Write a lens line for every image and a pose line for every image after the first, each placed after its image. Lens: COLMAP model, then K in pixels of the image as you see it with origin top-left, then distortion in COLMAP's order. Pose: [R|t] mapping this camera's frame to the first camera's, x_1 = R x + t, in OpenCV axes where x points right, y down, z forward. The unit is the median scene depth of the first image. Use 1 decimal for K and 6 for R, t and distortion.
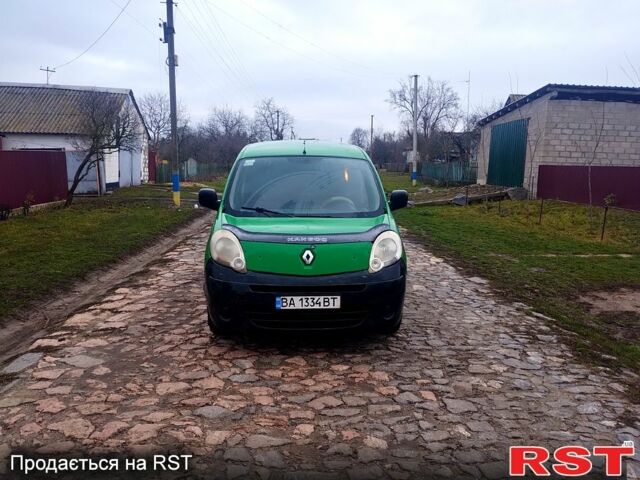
lens RADIAL K [[530.1, 0, 321.1], [0, 530.1, 239.4], [0, 0, 1]] dist [0.026306, -0.014848]
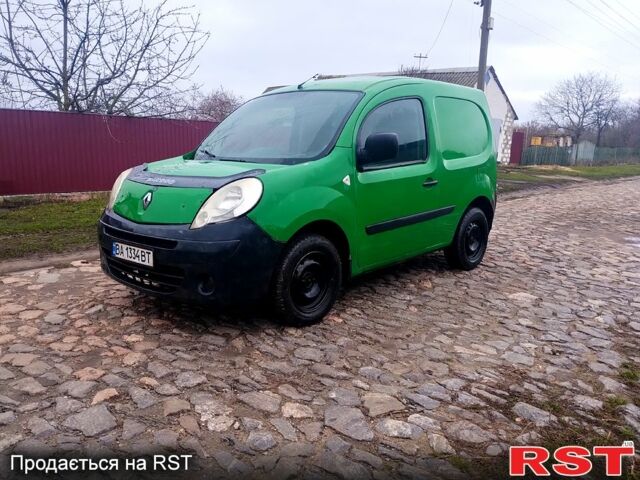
lens RADIAL K [[530.1, 0, 320.9], [0, 530.1, 242.1], [0, 0, 1]] dist [0.026306, -0.014848]
pose [[0.716163, 0.122724, -0.687058, 0.737391], [-0.105695, 0.992136, 0.067045, 0.013346], [0.689883, 0.024604, 0.723503, 0.582811]]
